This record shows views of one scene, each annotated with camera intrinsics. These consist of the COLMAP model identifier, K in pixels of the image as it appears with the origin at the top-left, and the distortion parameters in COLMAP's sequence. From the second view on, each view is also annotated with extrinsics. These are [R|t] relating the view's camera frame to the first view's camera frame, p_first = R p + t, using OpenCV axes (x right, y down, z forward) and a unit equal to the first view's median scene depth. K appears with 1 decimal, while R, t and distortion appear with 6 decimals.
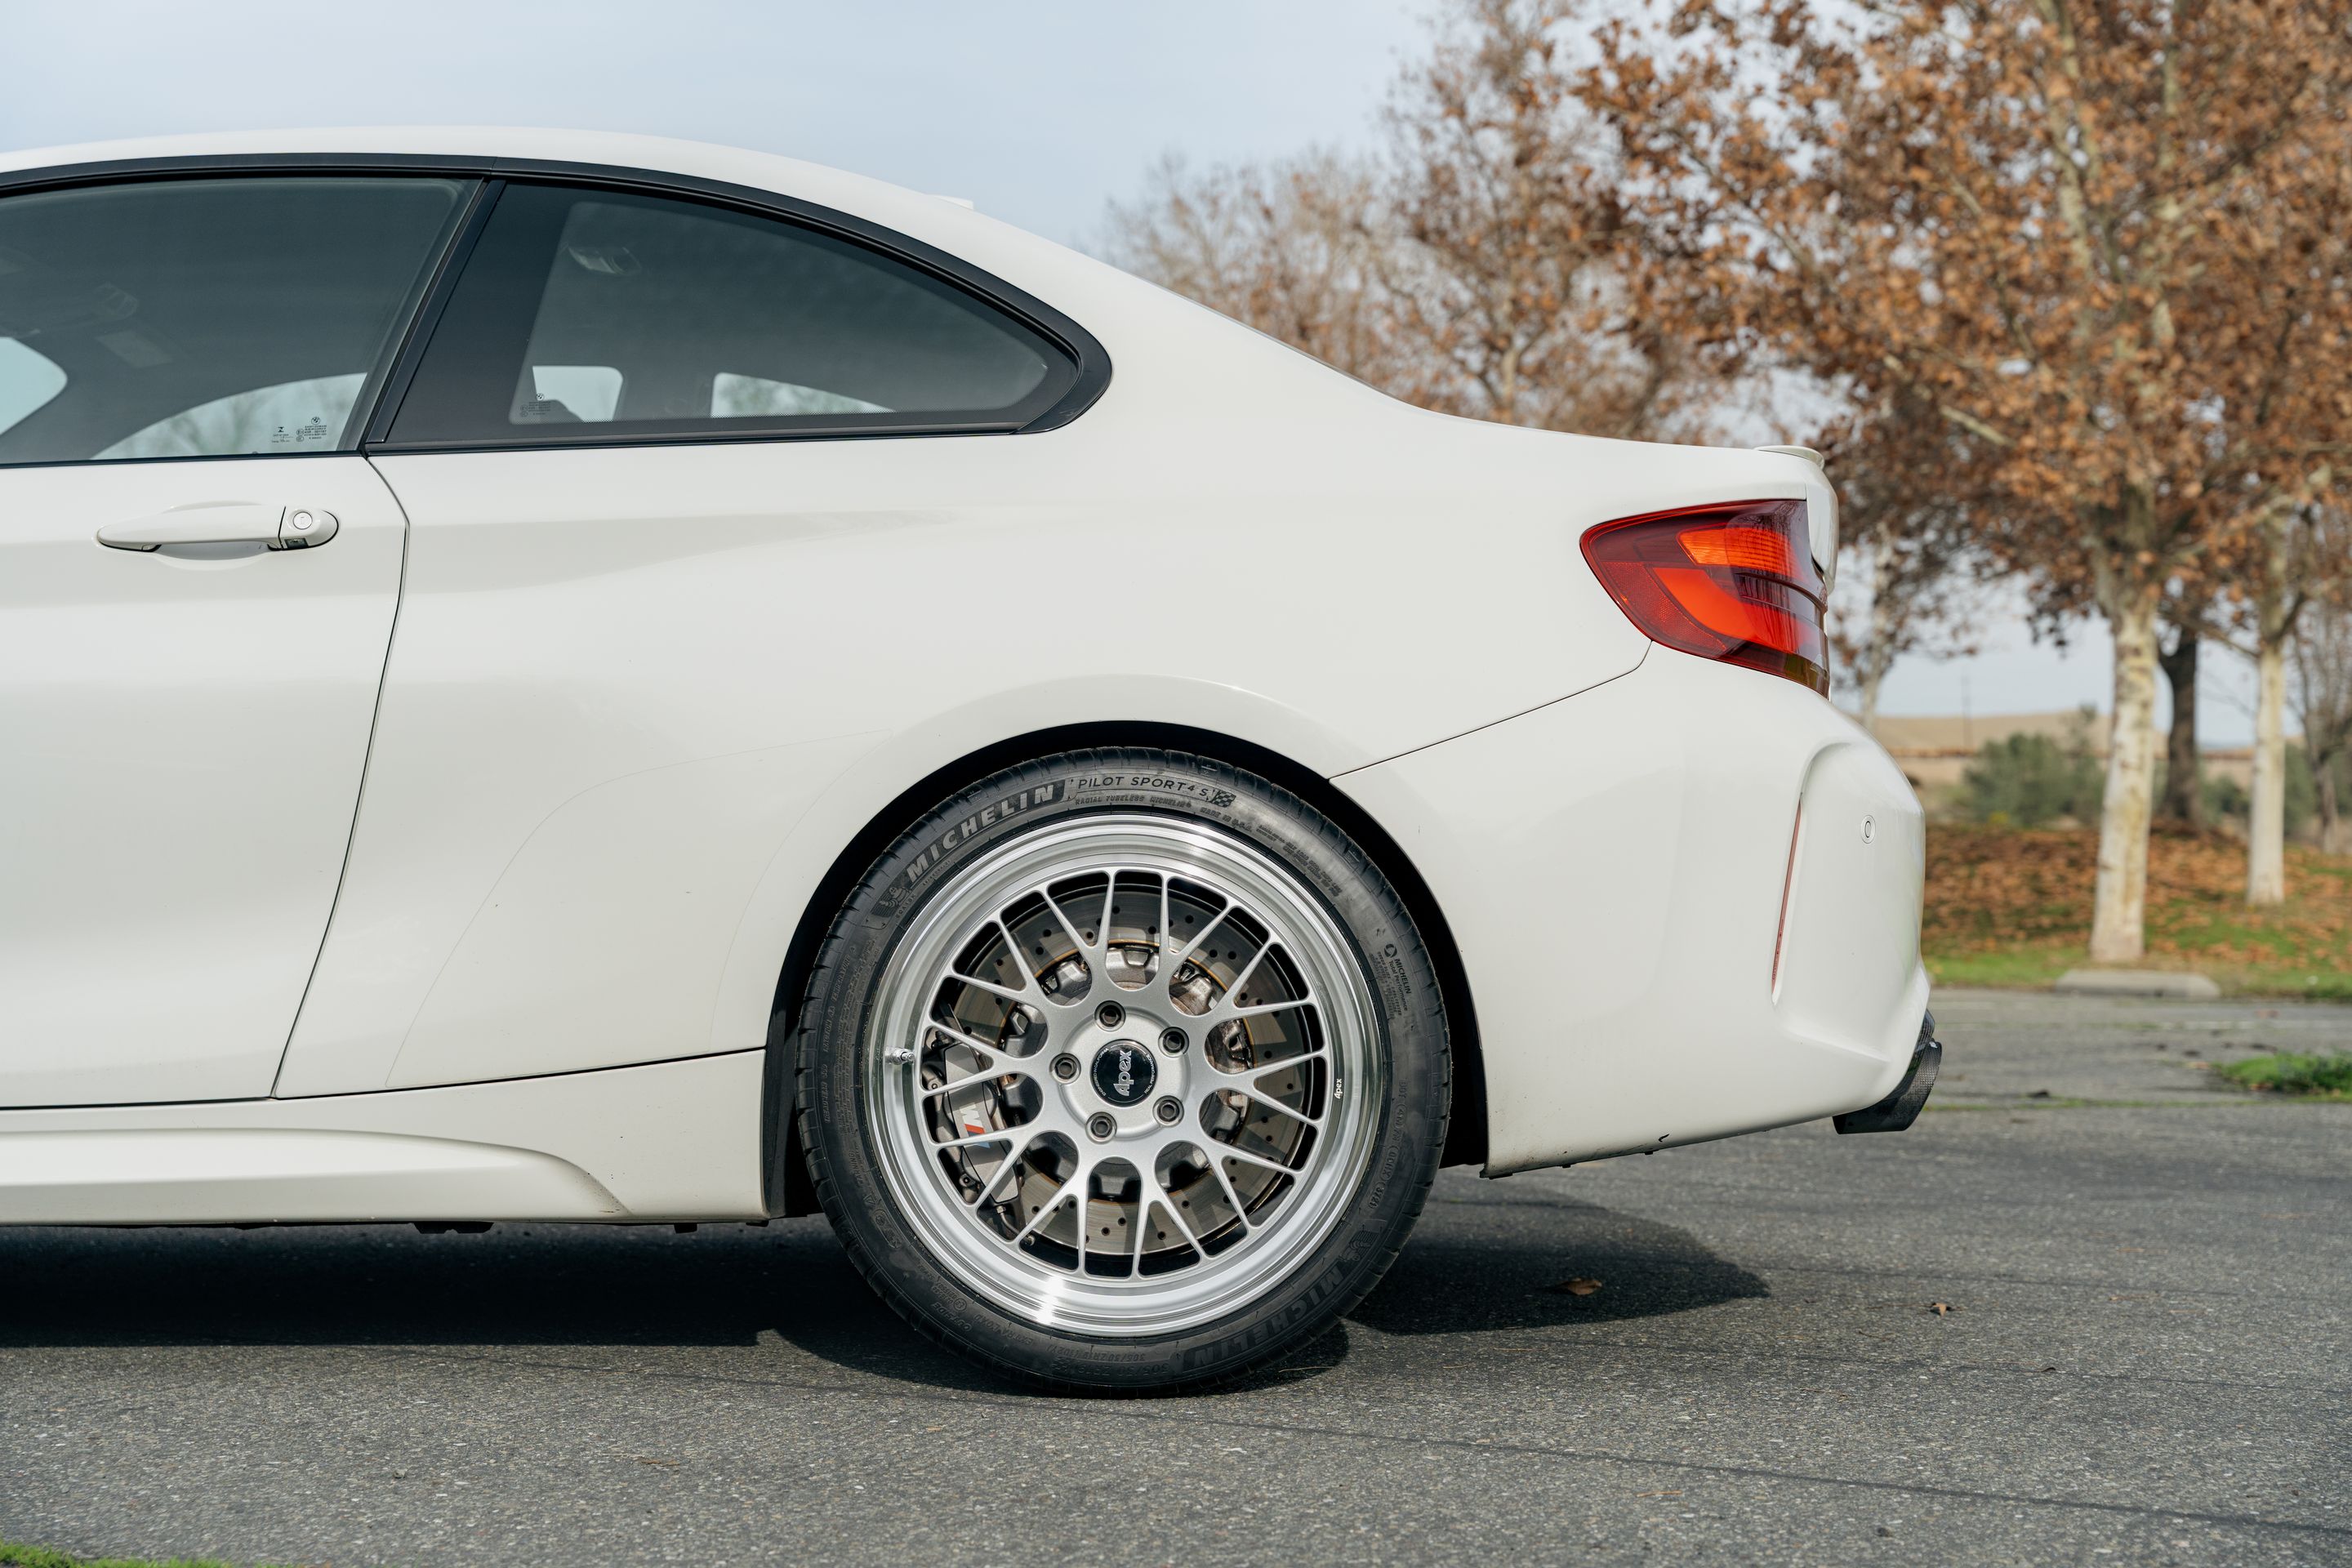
lens RADIAL K [[3651.3, 0, 1176.0], [0, 3651.3, 784.0], [0, 0, 1]] dist [0.029802, 0.050061]
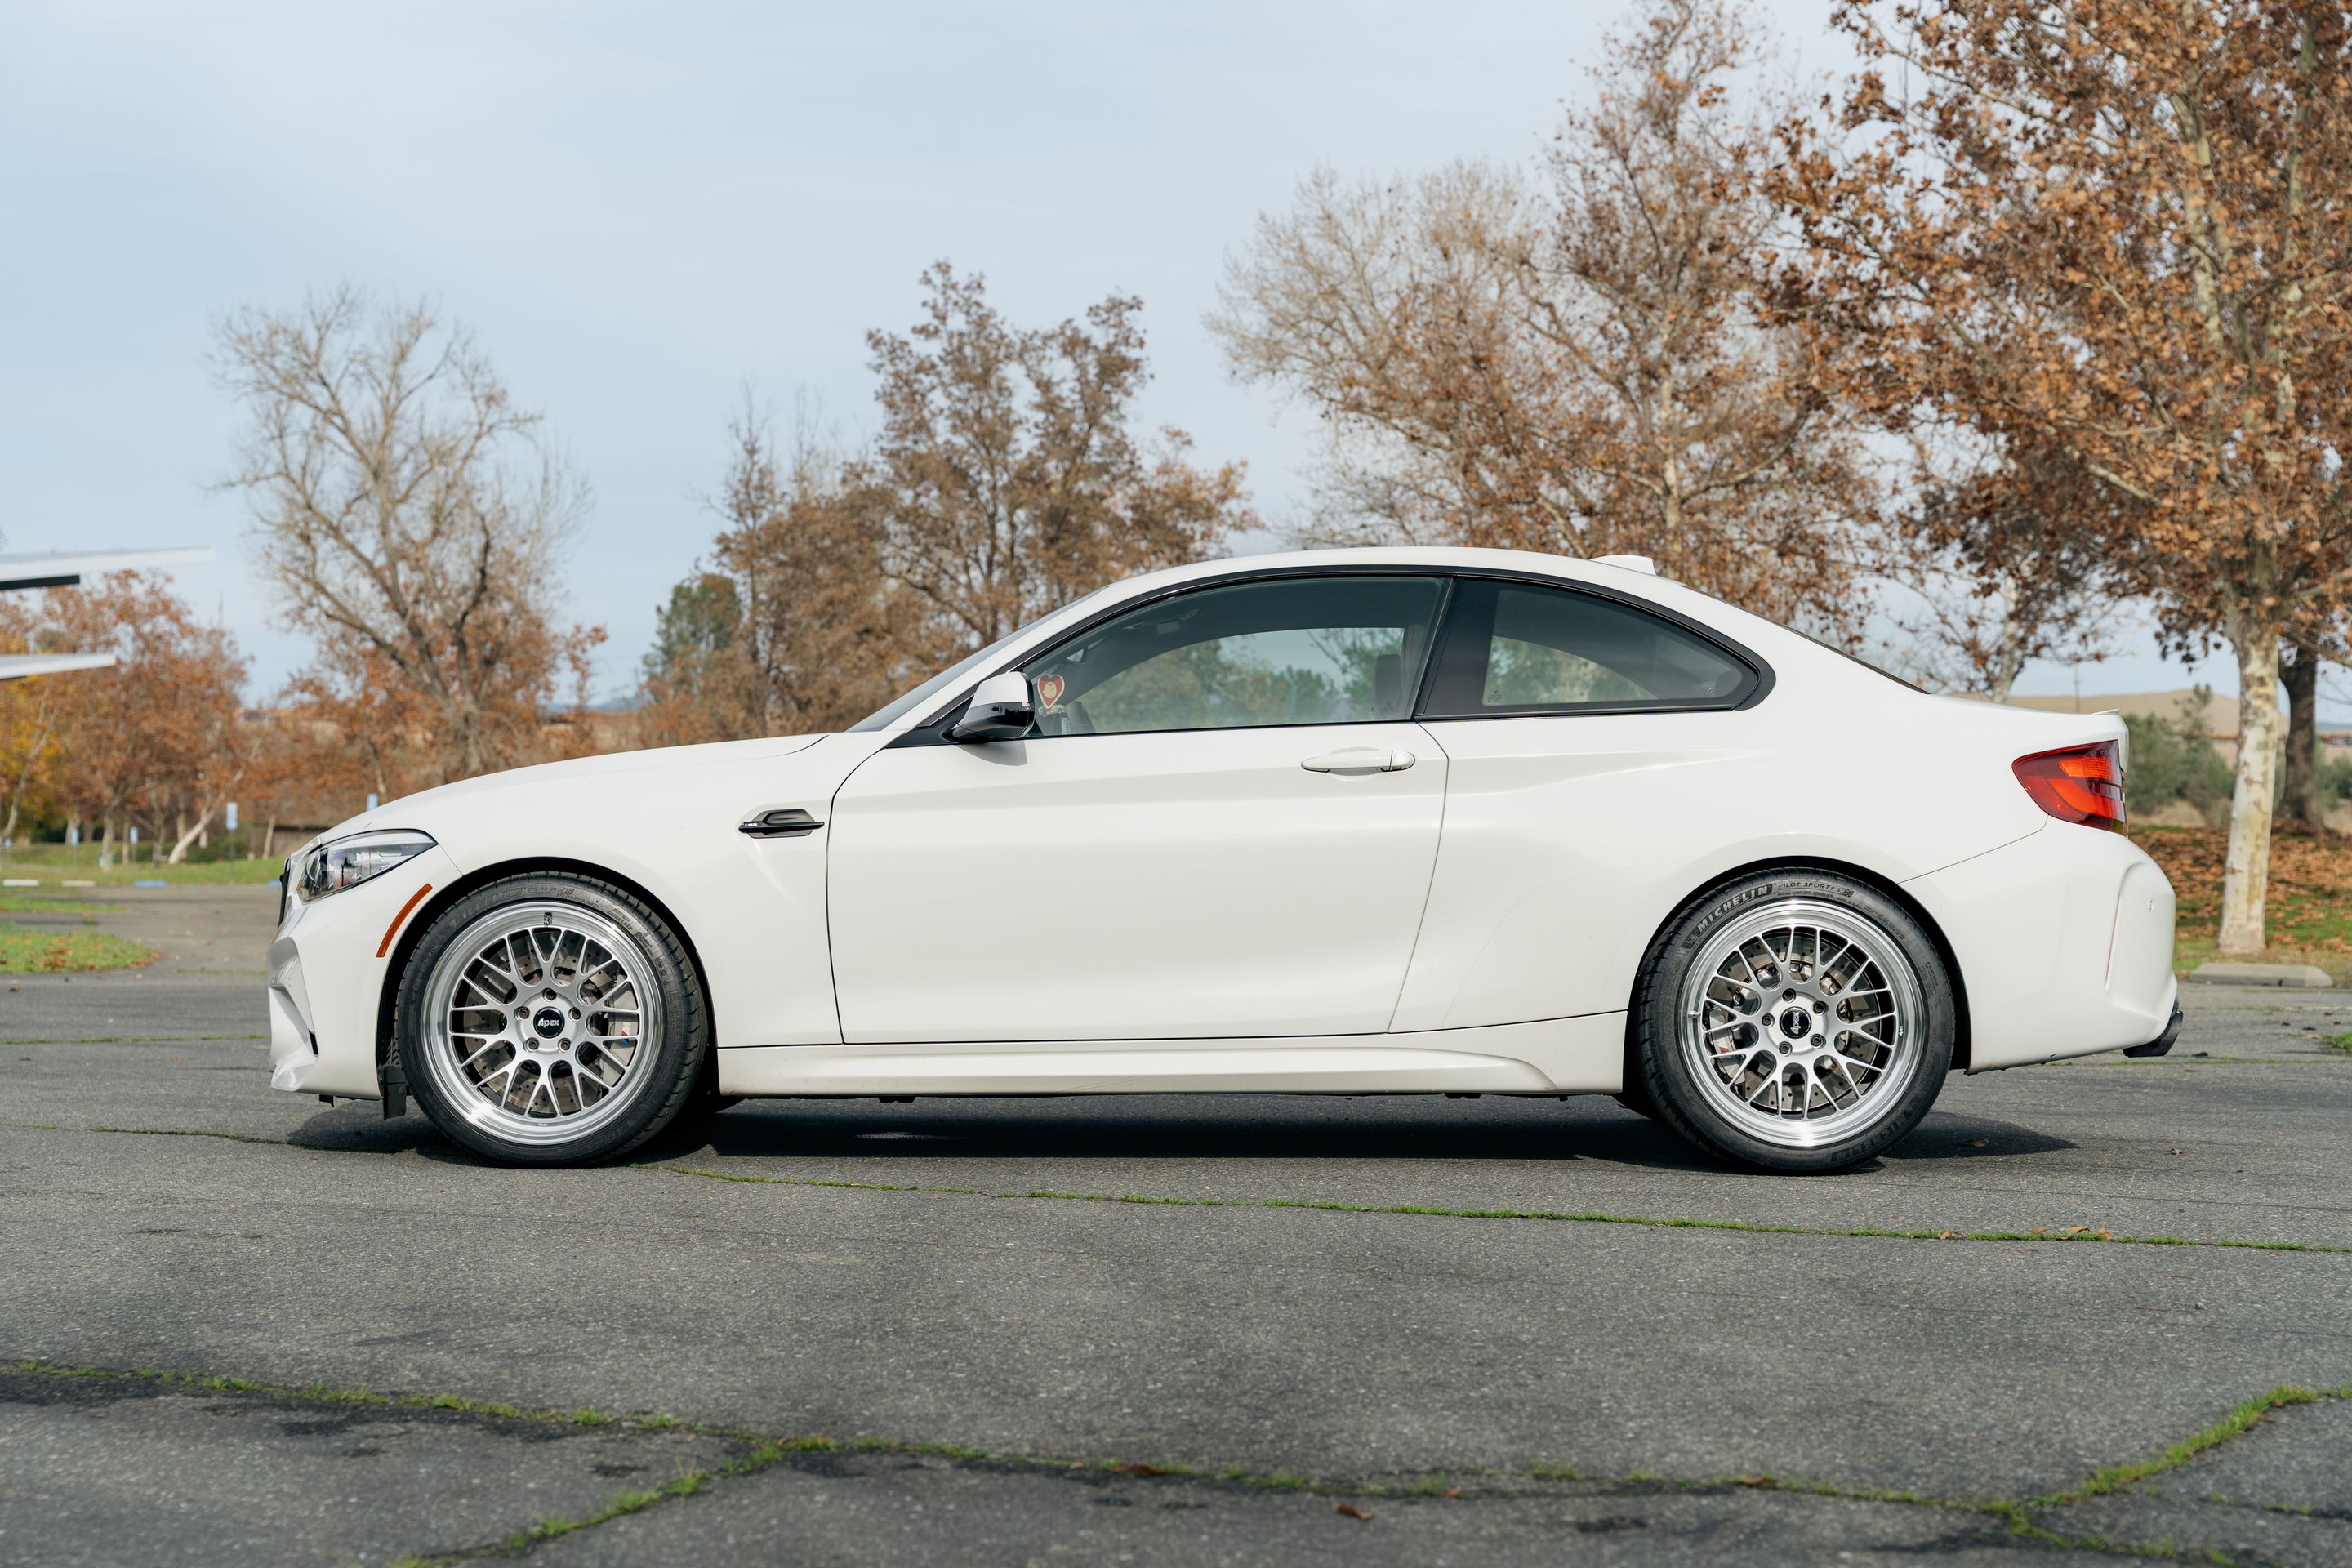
lens RADIAL K [[3843.7, 0, 1127.6], [0, 3843.7, 806.6], [0, 0, 1]] dist [0.019203, 0.168697]
pose [[0.999651, 0.002148, -0.026317, -0.057991], [-0.001798, 0.999910, 0.013305, -0.012565], [0.026343, -0.013253, 0.999565, -0.207274]]
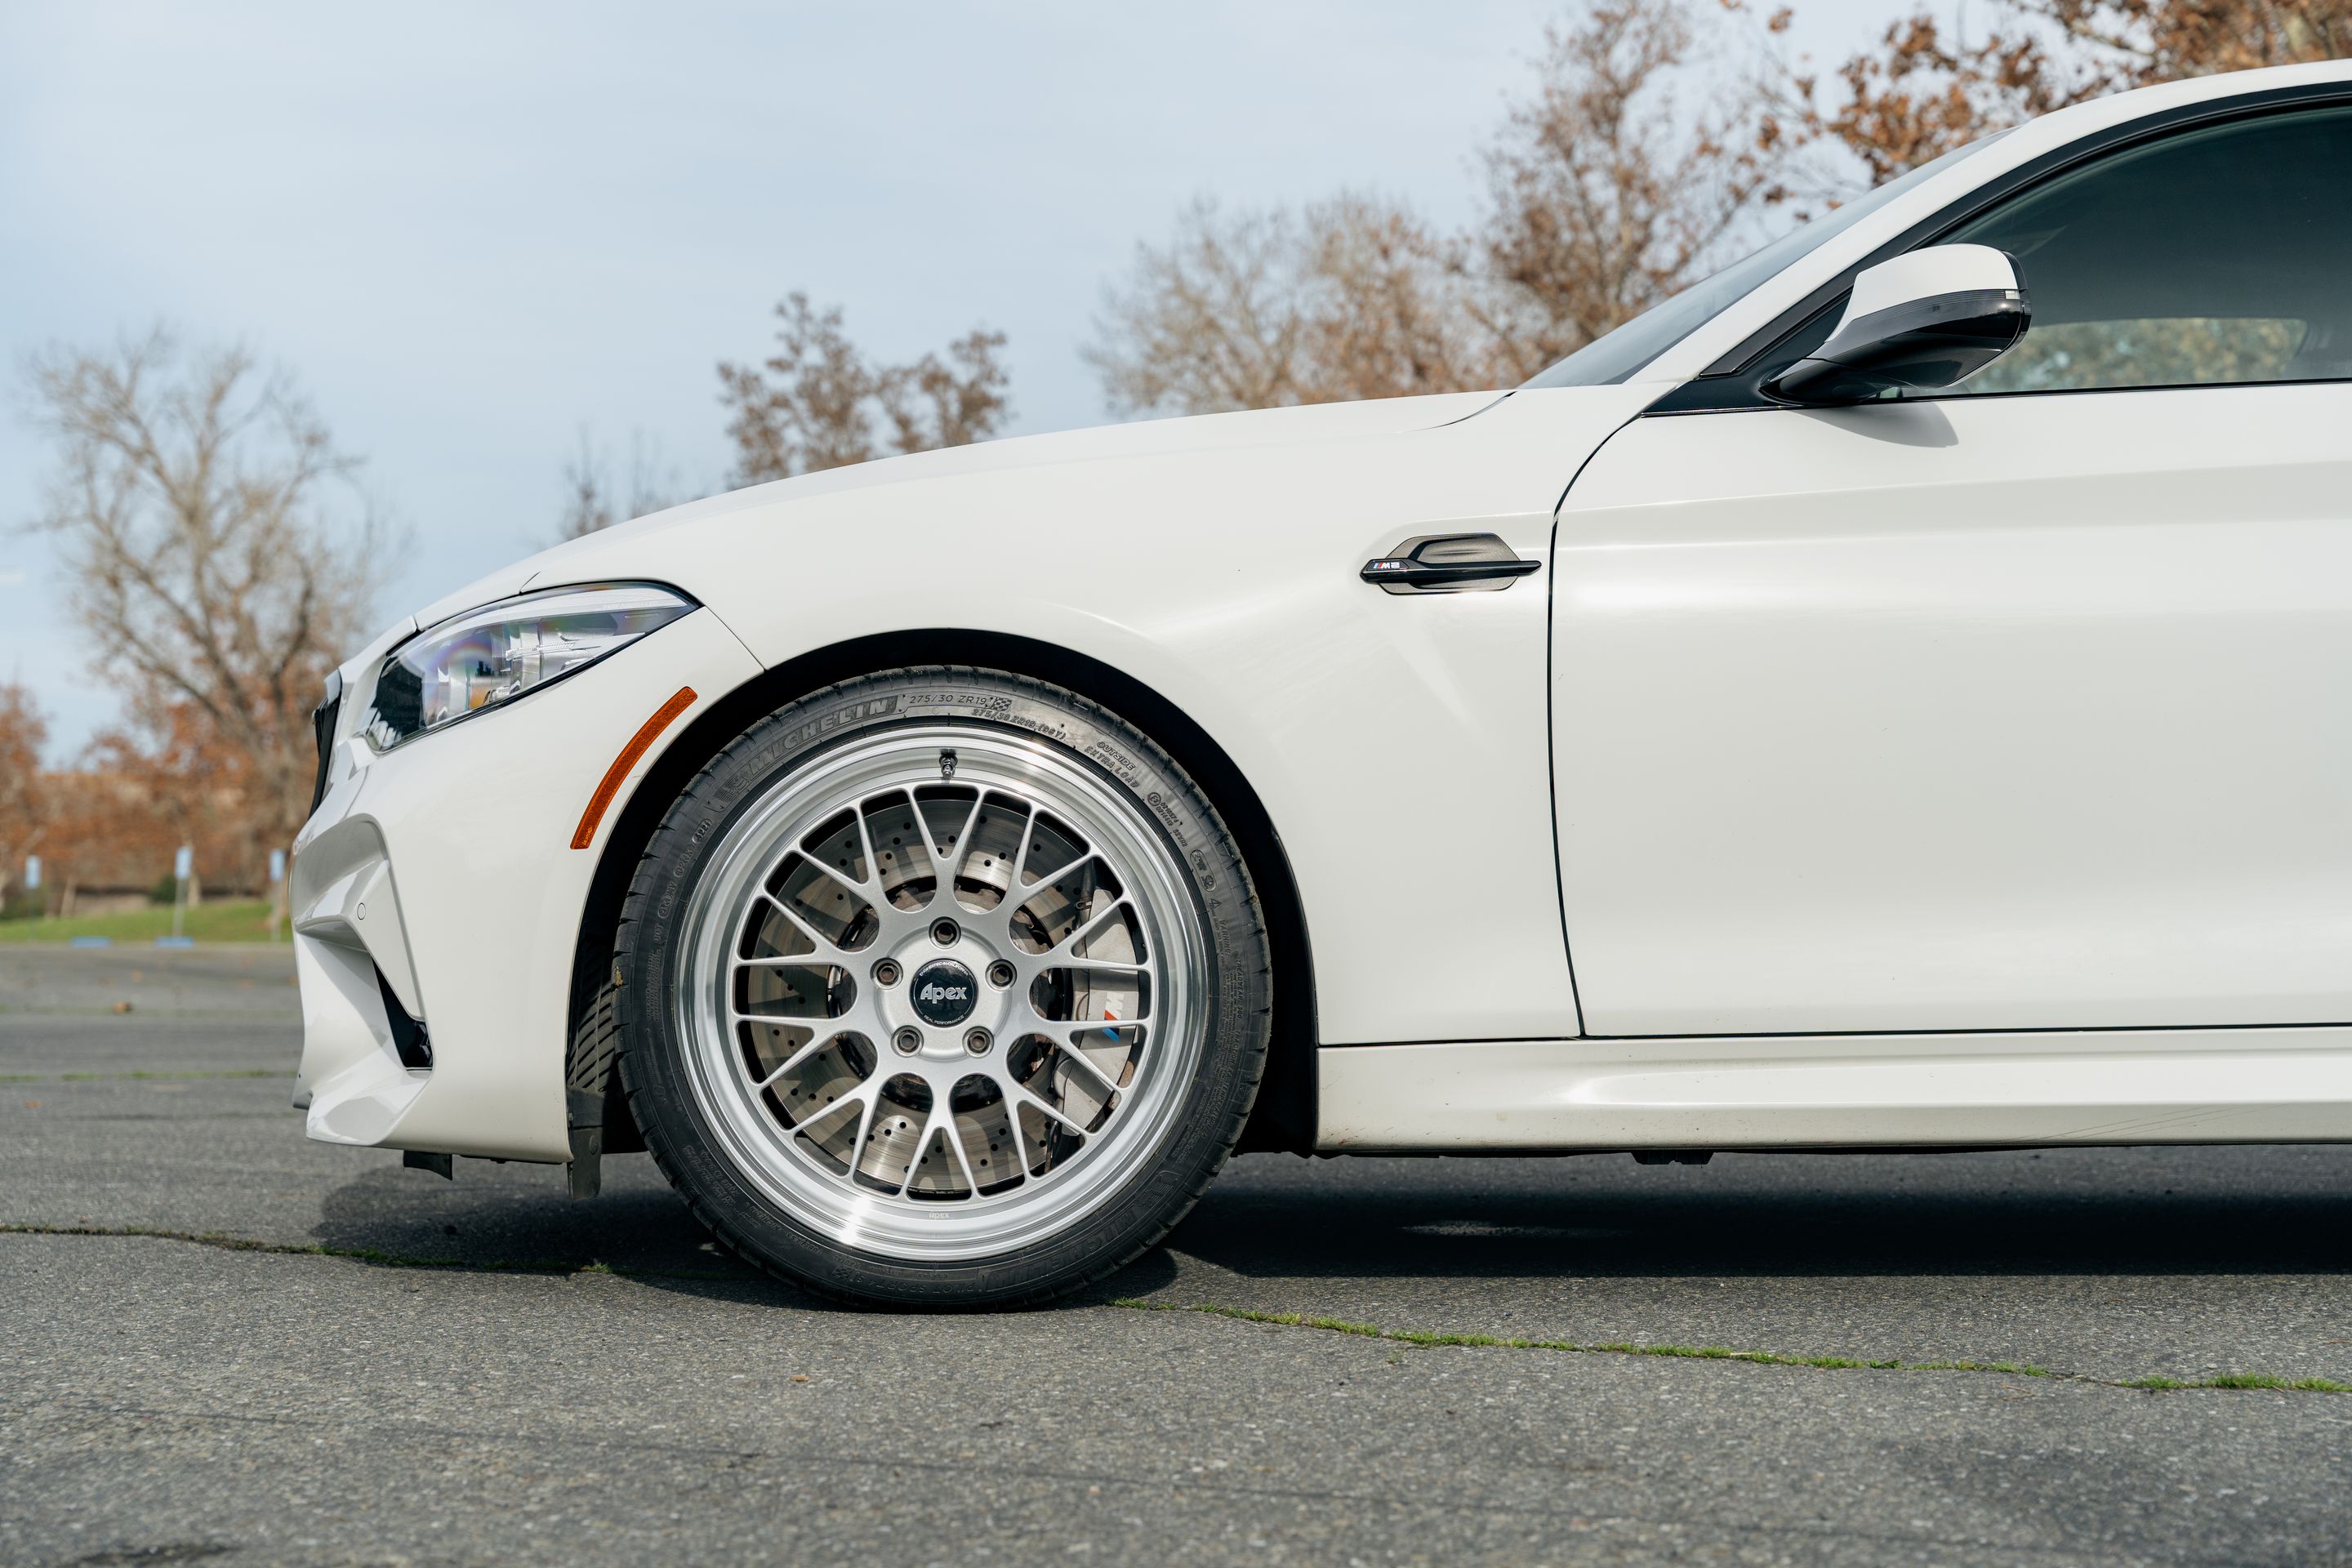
lens RADIAL K [[3651.3, 0, 1176.0], [0, 3651.3, 784.0], [0, 0, 1]] dist [0.029802, 0.050061]
pose [[0.998703, 0.004652, 0.050694, -0.124011], [-0.003898, 0.999880, -0.014971, 0.007159], [-0.050758, 0.014754, 0.998602, 0.007219]]
